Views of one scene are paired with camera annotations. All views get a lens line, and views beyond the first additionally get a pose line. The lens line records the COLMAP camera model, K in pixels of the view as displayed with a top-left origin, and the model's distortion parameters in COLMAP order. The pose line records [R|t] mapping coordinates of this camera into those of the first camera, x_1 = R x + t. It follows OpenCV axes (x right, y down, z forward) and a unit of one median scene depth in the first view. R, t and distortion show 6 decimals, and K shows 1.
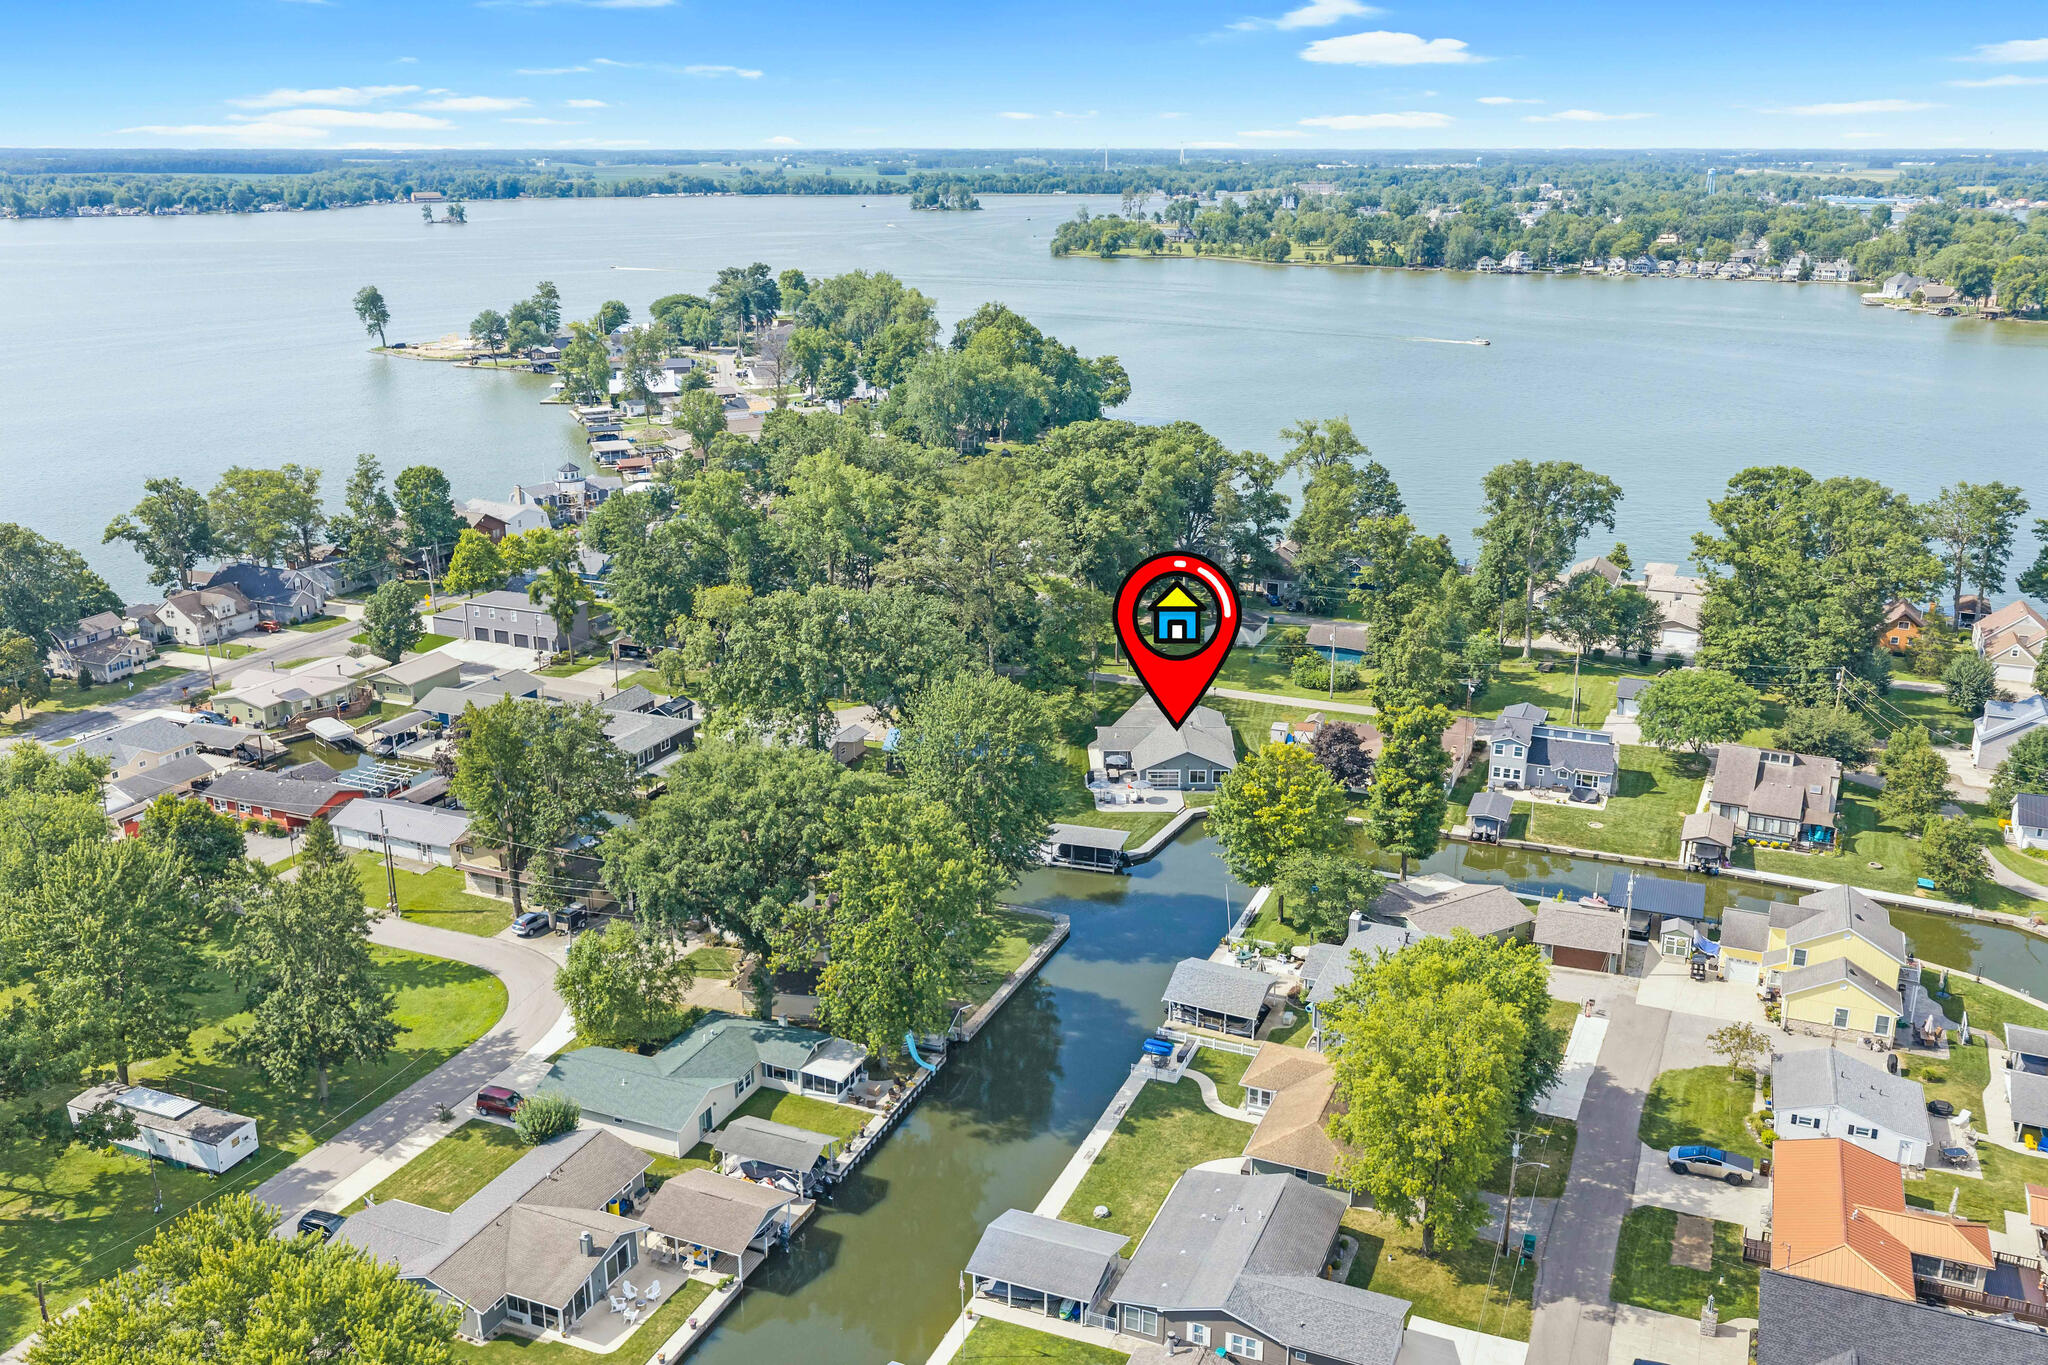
lens RADIAL K [[1716.2, 0, 1024.0], [0, 1716.2, 682.5], [0, 0, 1]] dist [0.014488, -0.021963]
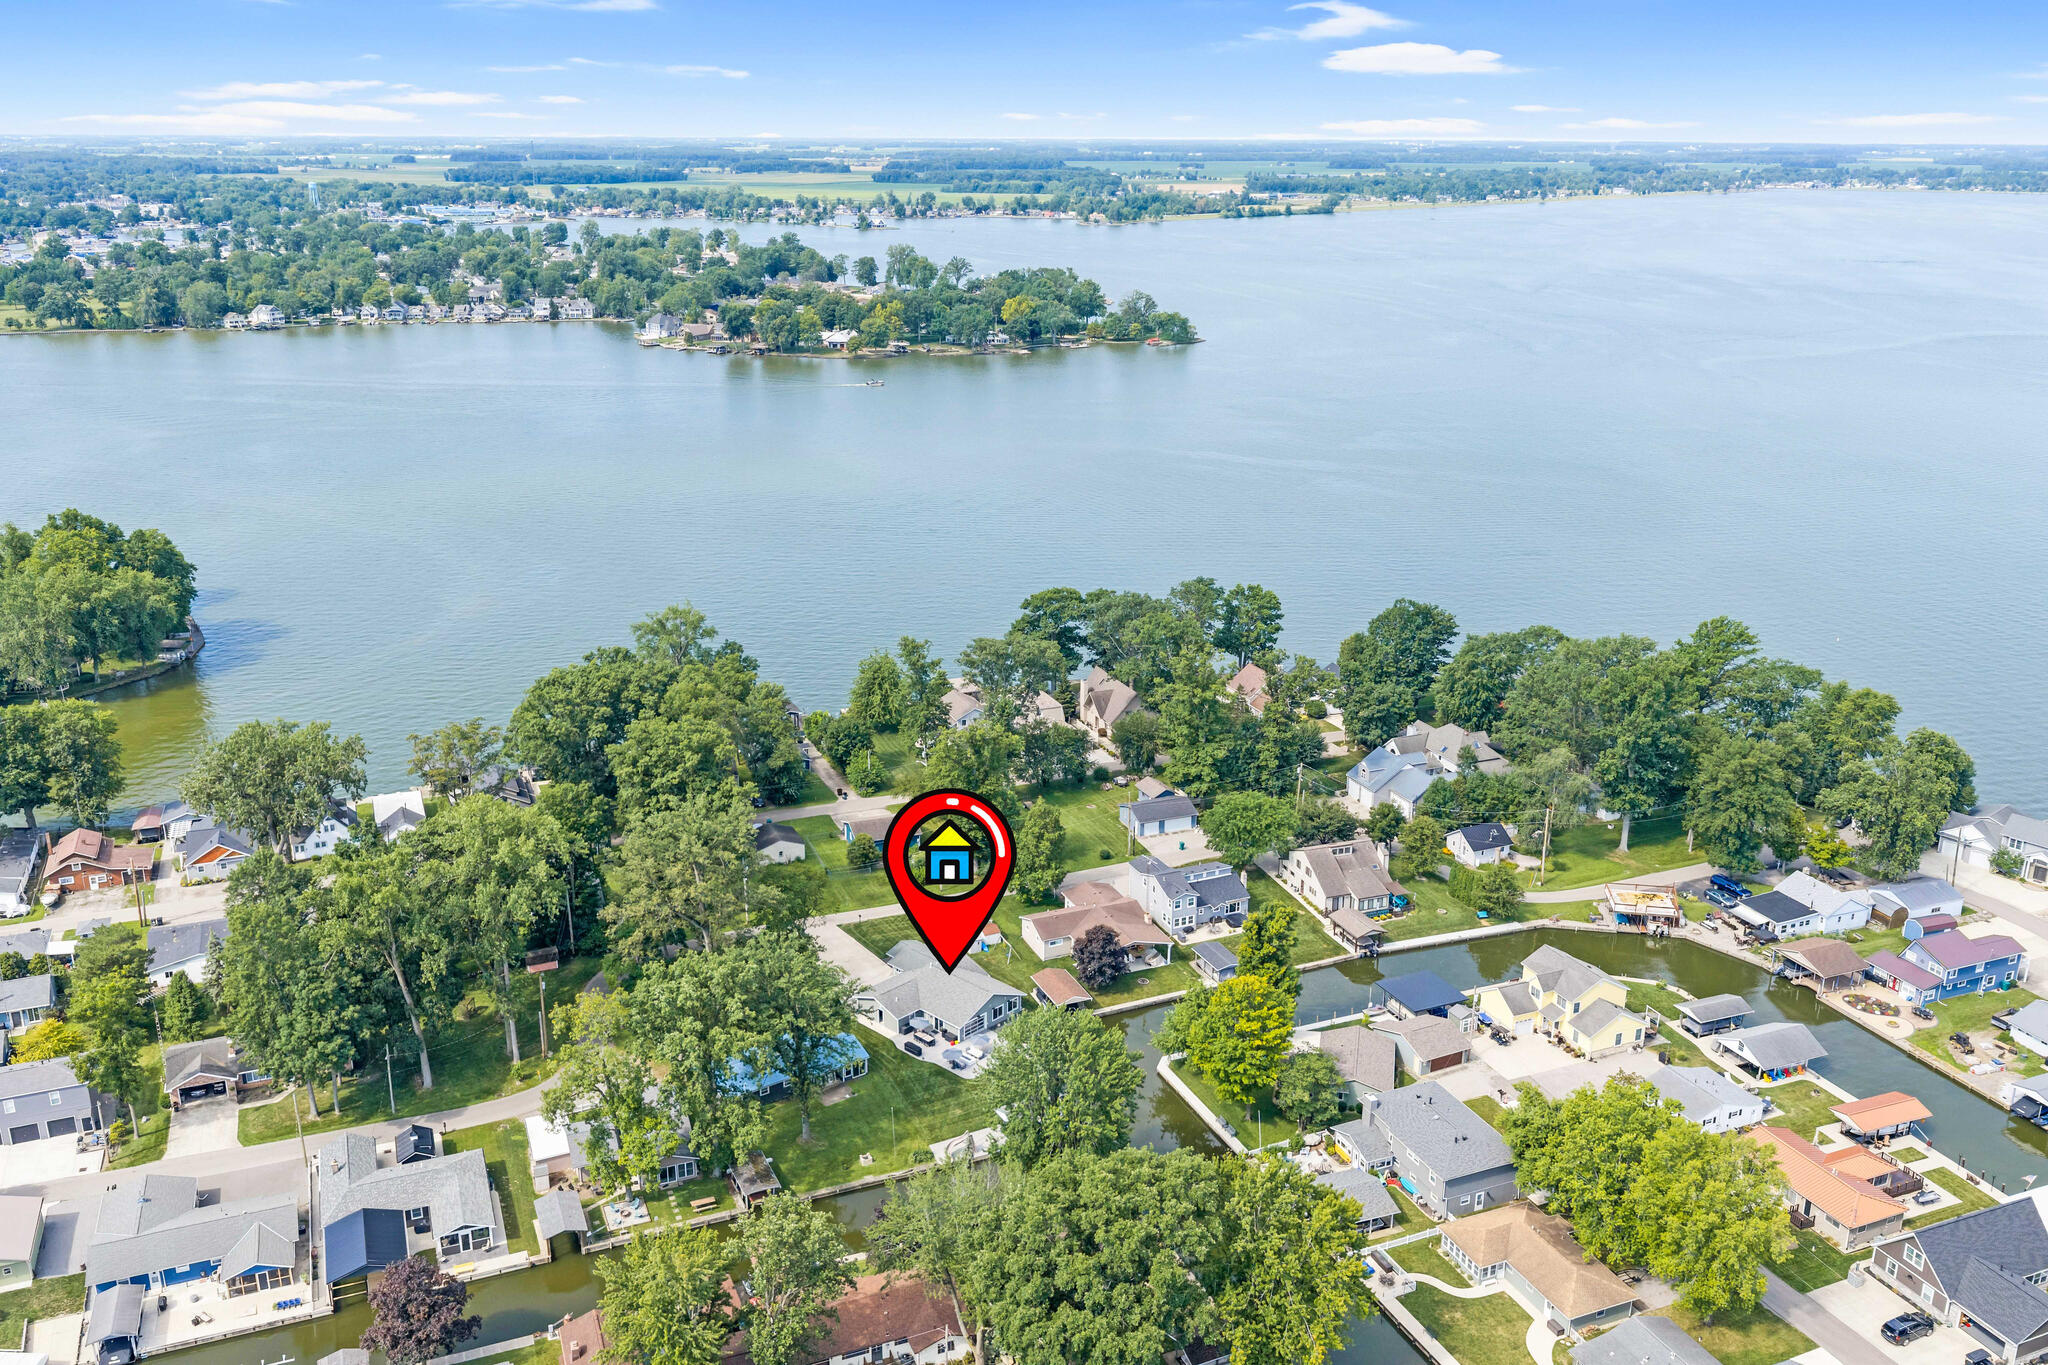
lens RADIAL K [[1688.4, 0, 1024.0], [0, 1688.4, 682.5], [0, 0, 1]] dist [0.012302, -0.014309]
pose [[0.698817, -0.217645, 0.681386, -0.147171], [0.209591, 0.973079, 0.095863, -0.064011], [-0.683906, 0.075821, 0.725620, 0.050466]]
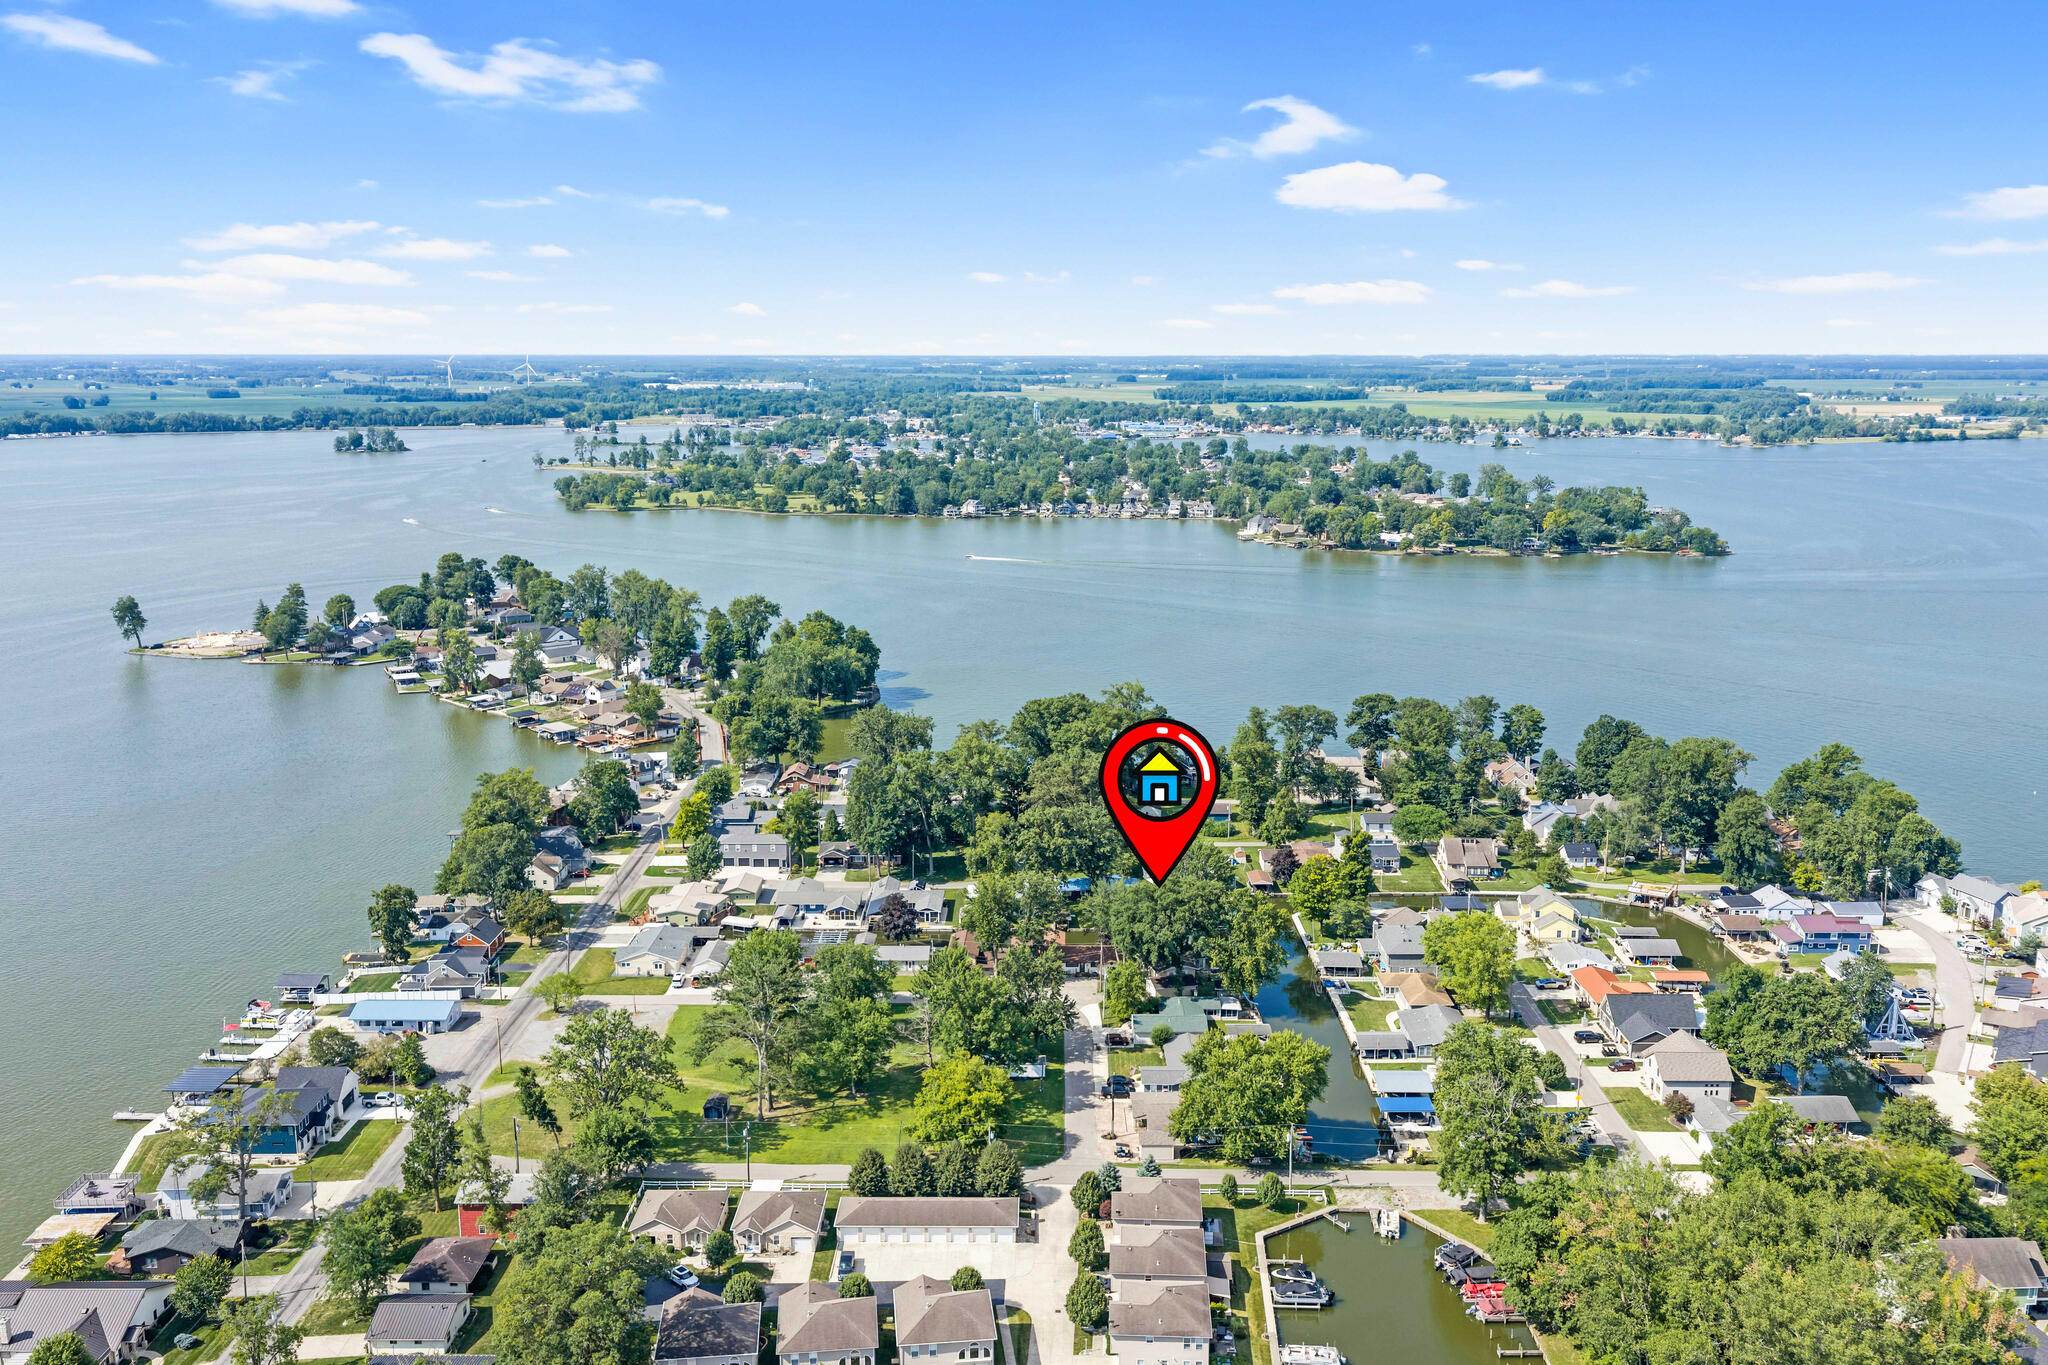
lens RADIAL K [[1667.7, 0, 1024.0], [0, 1667.7, 682.5], [0, 0, 1]] dist [0.050689, -0.133113]
pose [[0.922948, -0.075766, 0.377393, -0.212227], [0.116016, 0.989599, -0.085055, -0.009767], [-0.367024, 0.122285, 0.922139, -0.189460]]
